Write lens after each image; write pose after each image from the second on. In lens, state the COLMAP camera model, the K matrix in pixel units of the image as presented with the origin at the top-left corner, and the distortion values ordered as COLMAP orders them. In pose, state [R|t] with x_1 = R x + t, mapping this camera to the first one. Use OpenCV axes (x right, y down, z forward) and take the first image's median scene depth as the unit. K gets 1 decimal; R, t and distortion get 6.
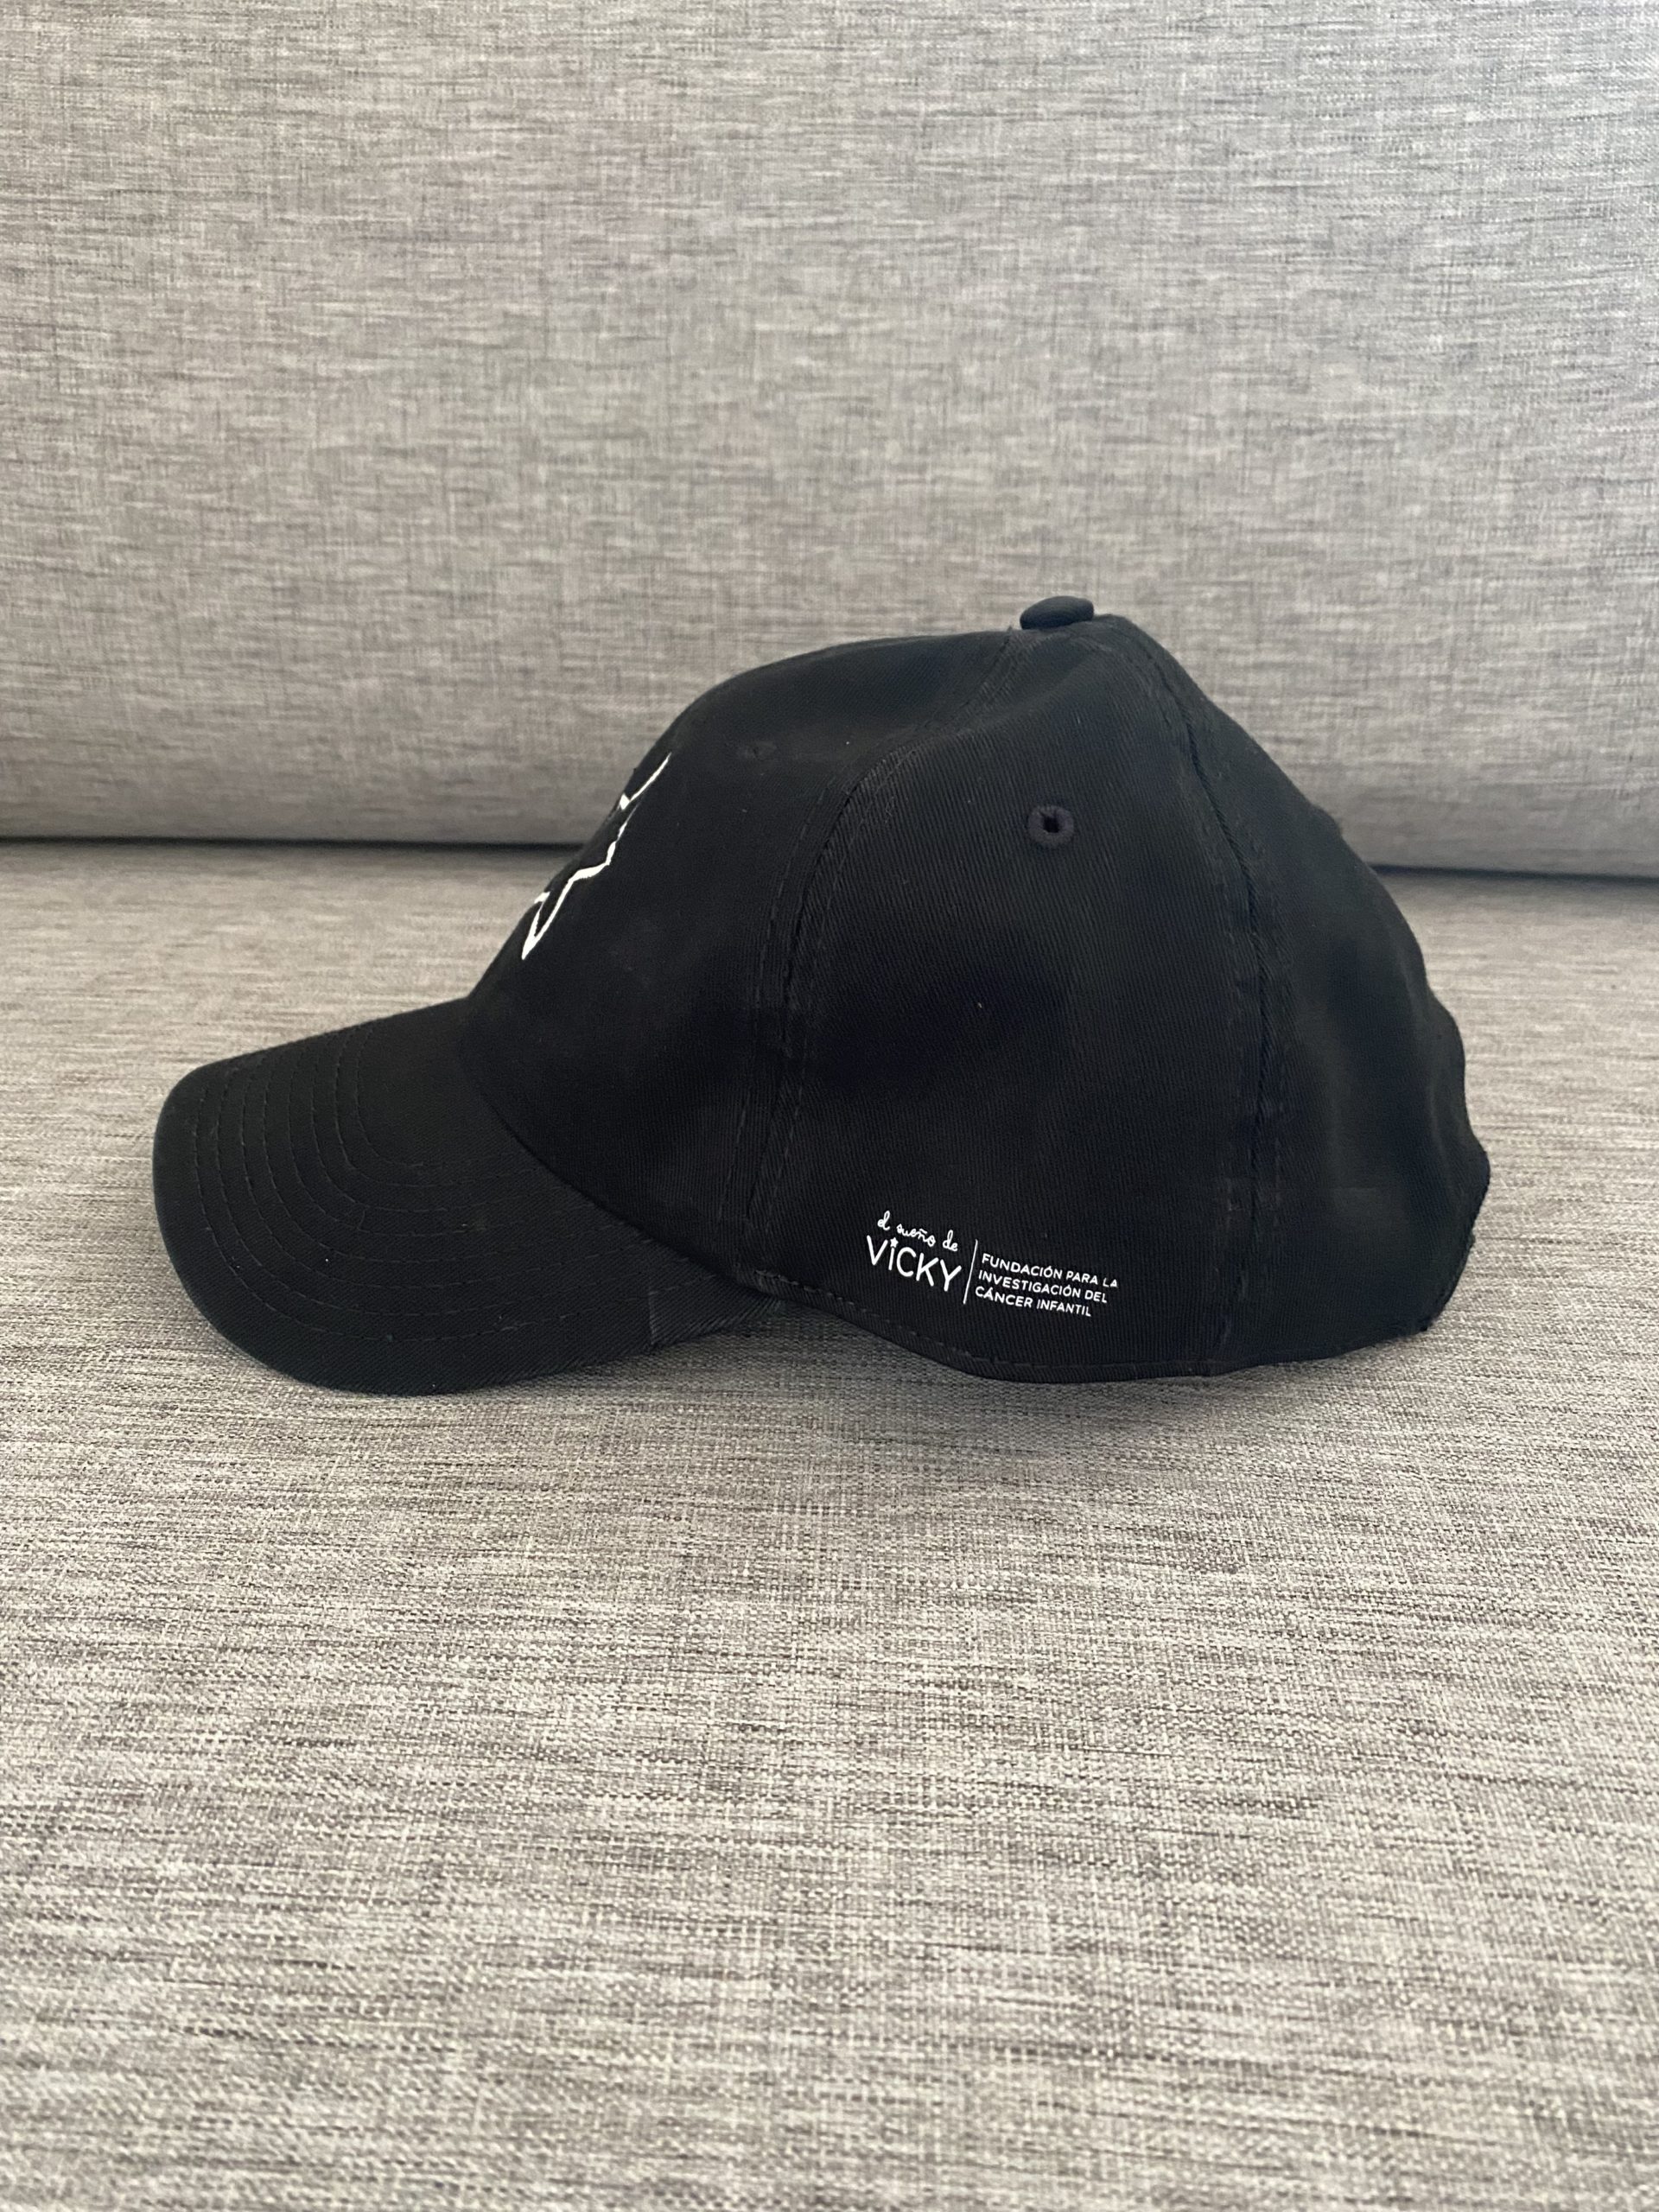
lens RADIAL K [[1744.2, 0, 829.5], [0, 1744.2, 1106.0], [0, 0, 1]] dist [-0.009313, 0.013605]
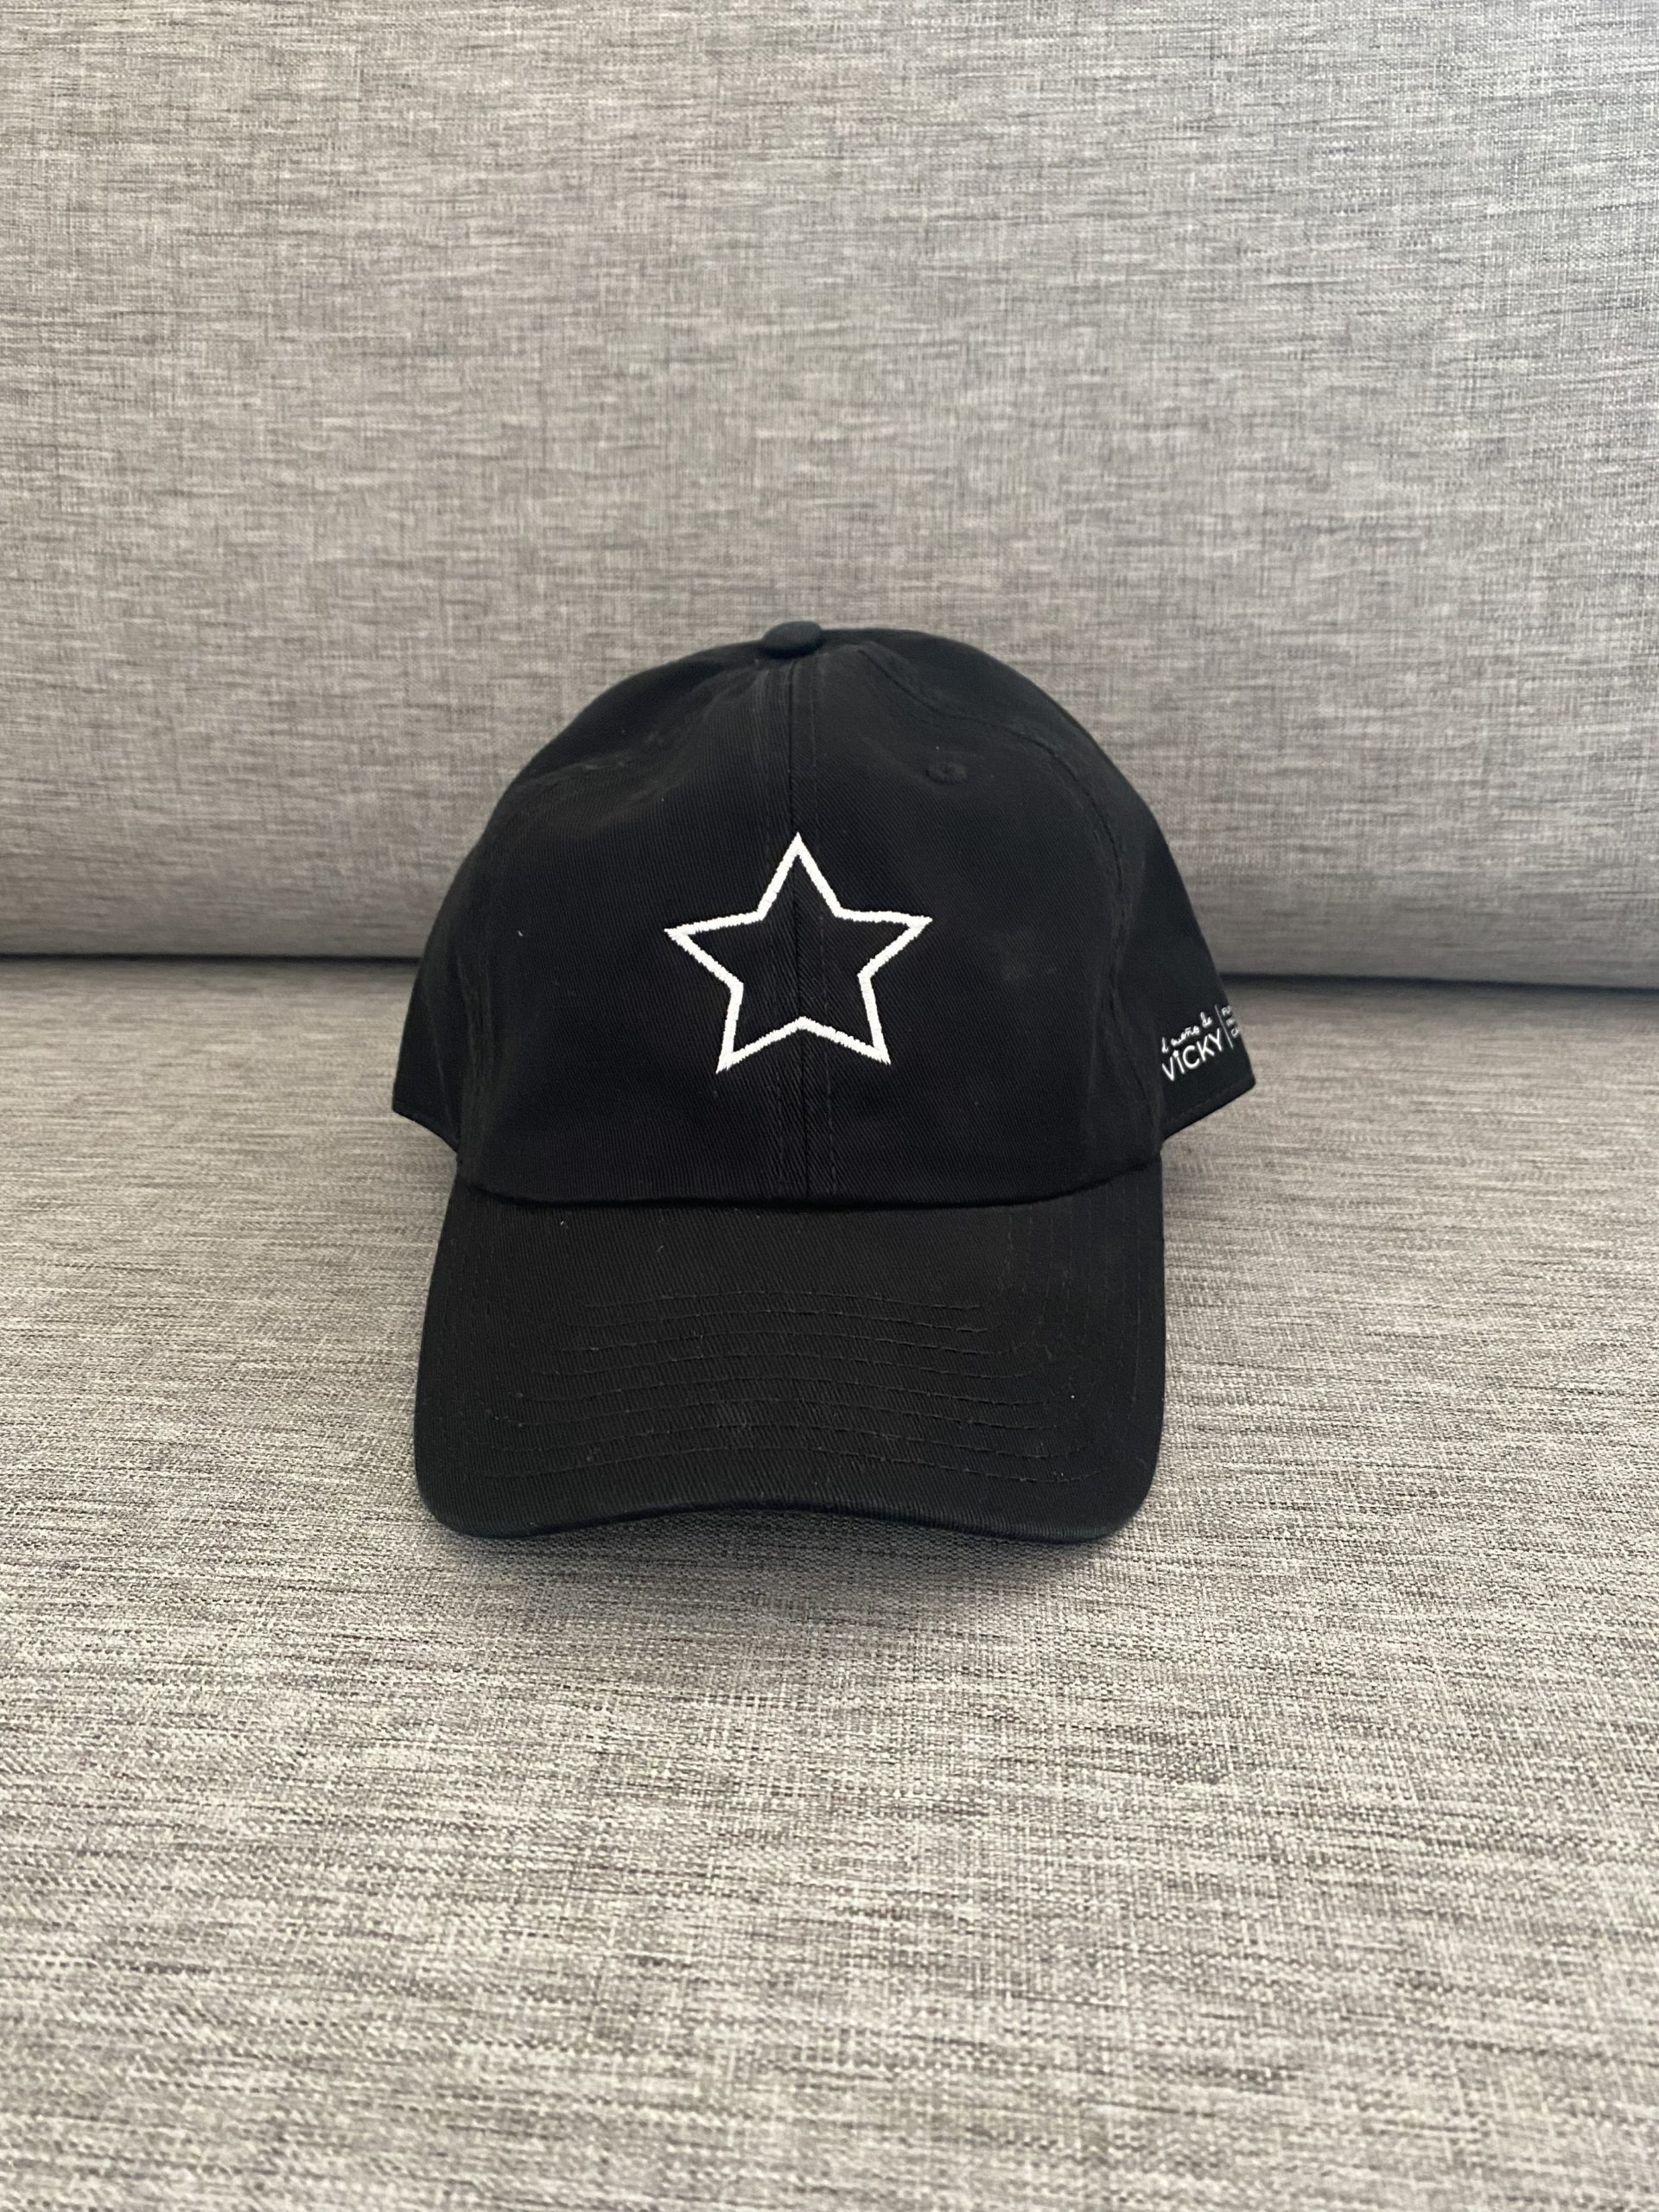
lens RADIAL K [[1744.2, 0, 829.5], [0, 1744.2, 1106.0], [0, 0, 1]] dist [-0.009313, 0.013605]
pose [[0.999019, 0.000299, -0.044287, 0.086535], [-0.003038, 0.998085, -0.061780, -0.021809], [0.044184, 0.061854, 0.997107, 0.102490]]
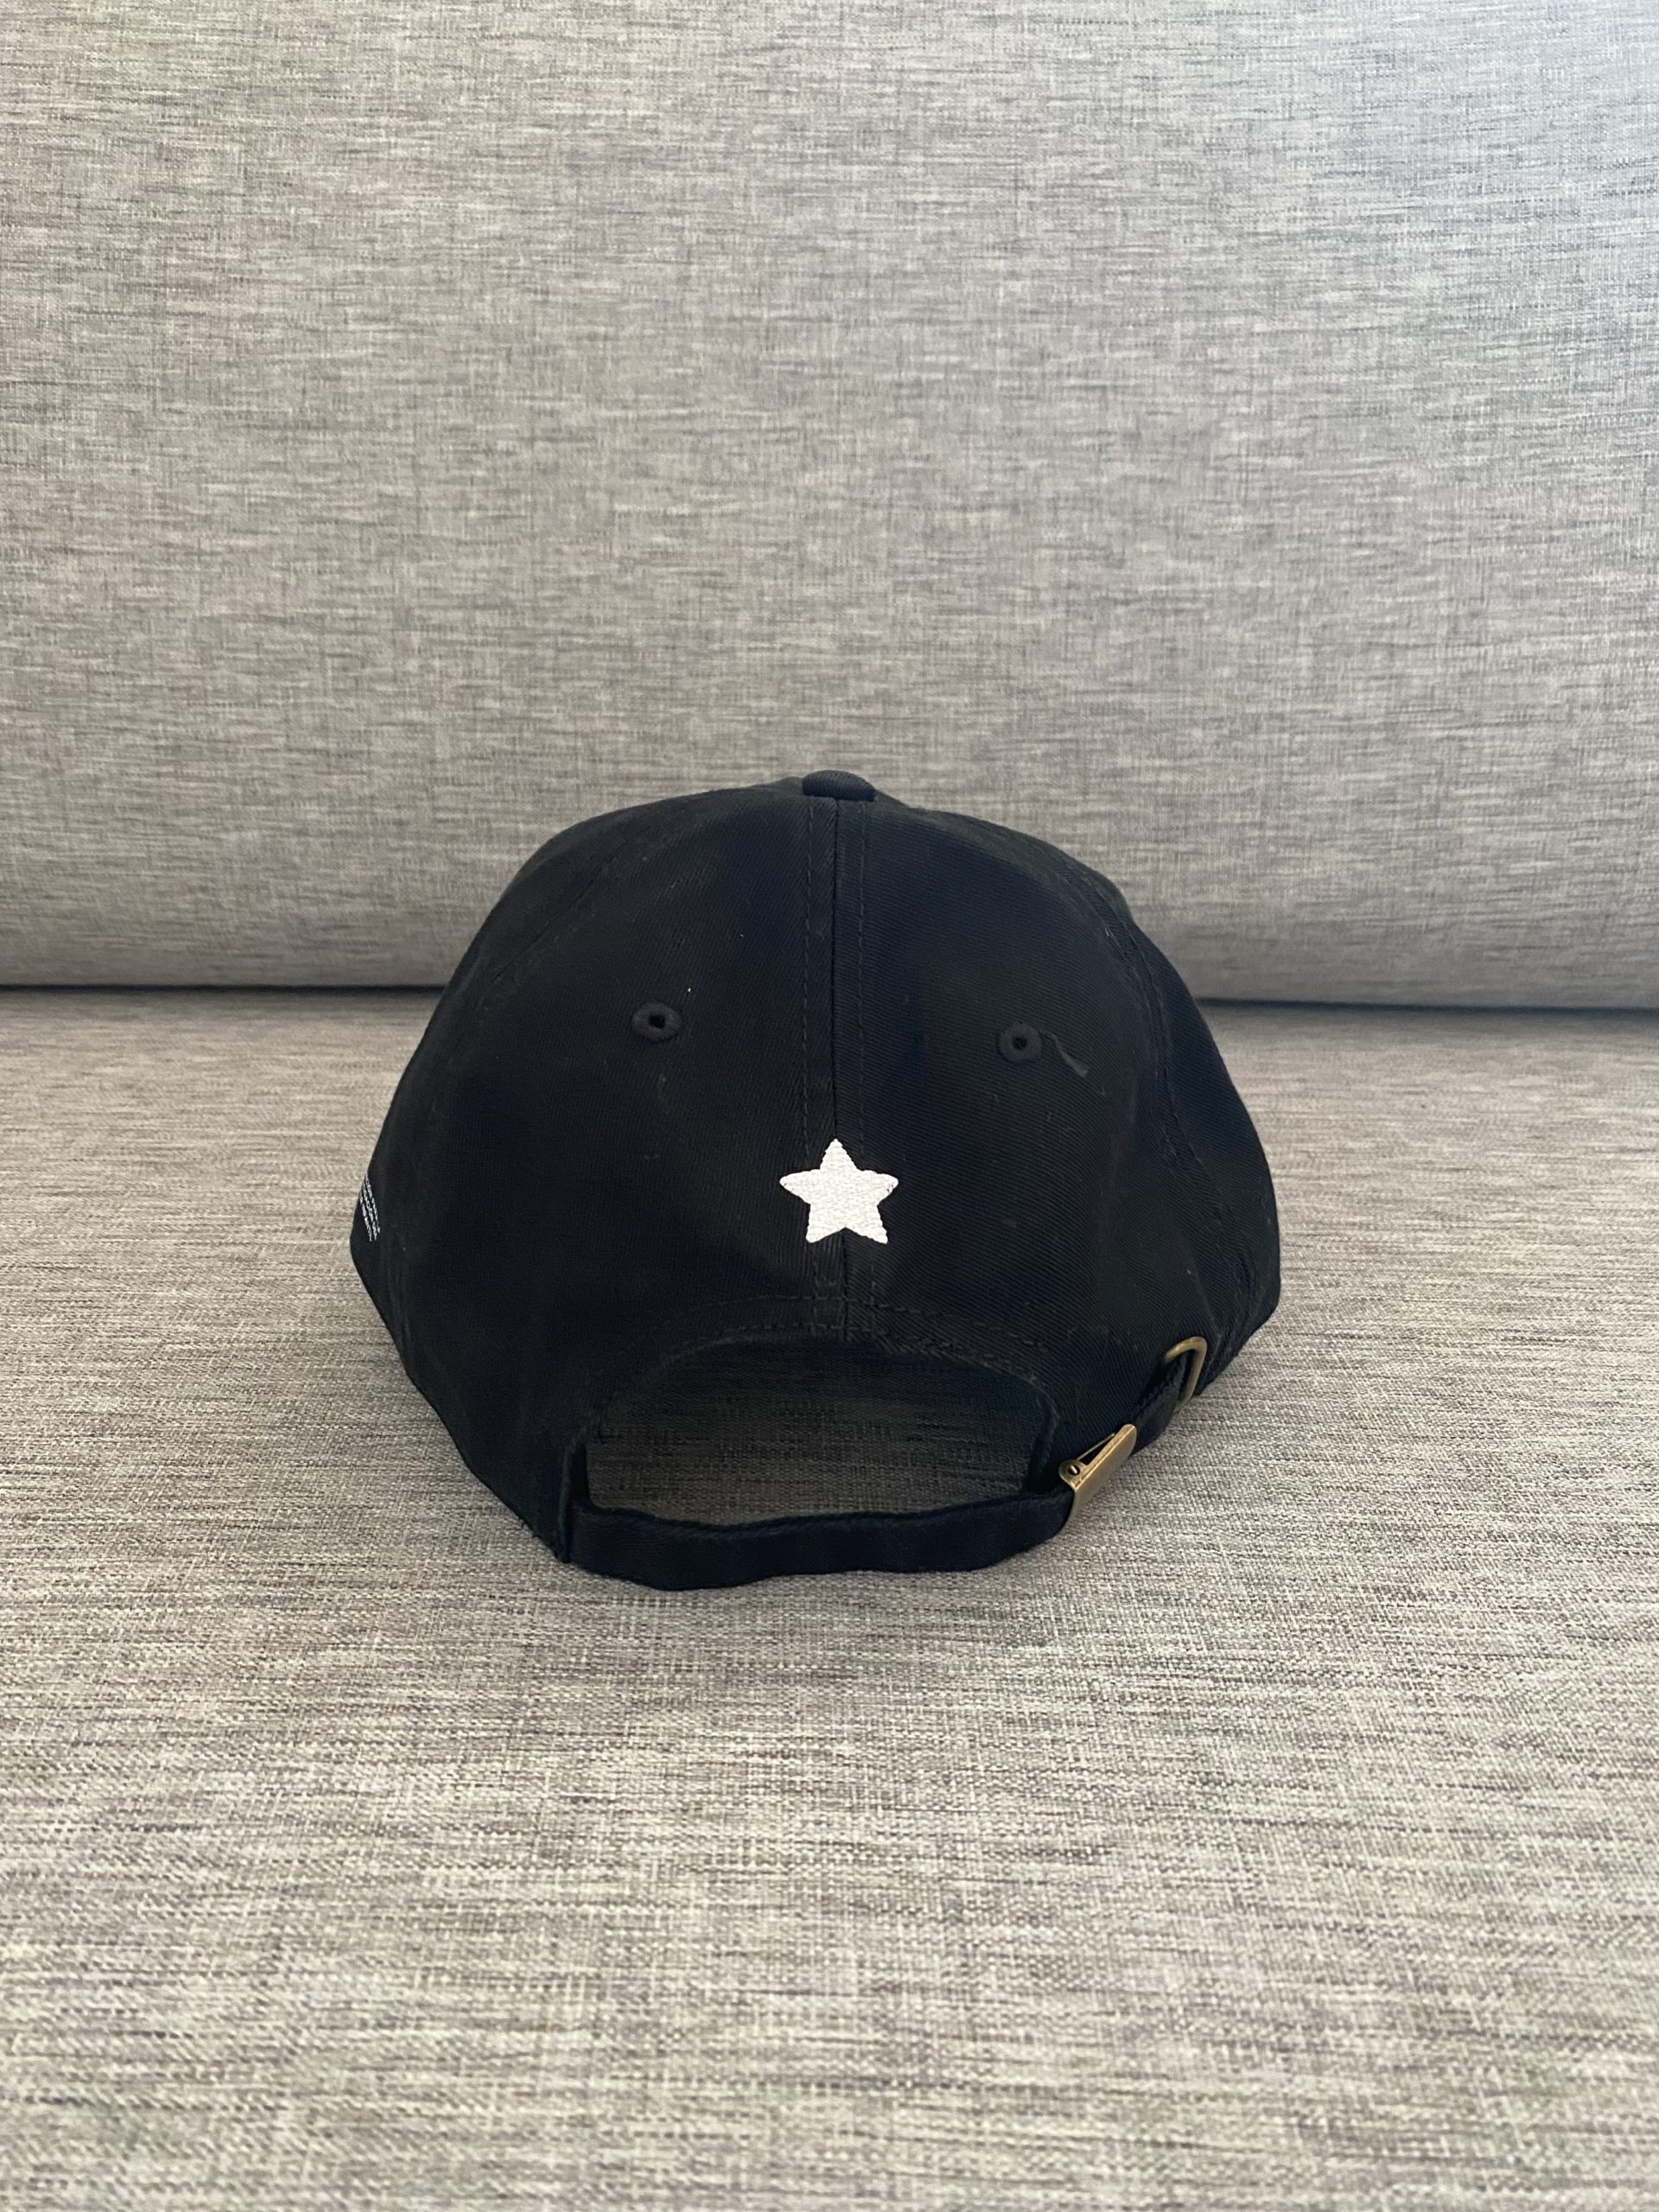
lens RADIAL K [[1747.0, 0, 815.2], [0, 1747.0, 1098.0], [0, 0, 1]] dist [0.011114, -0.013215]
pose [[0.998814, -0.013166, 0.046873, 0.053146], [0.017357, 0.995776, -0.090155, 0.033380], [-0.045488, 0.090862, 0.994824, -0.101987]]
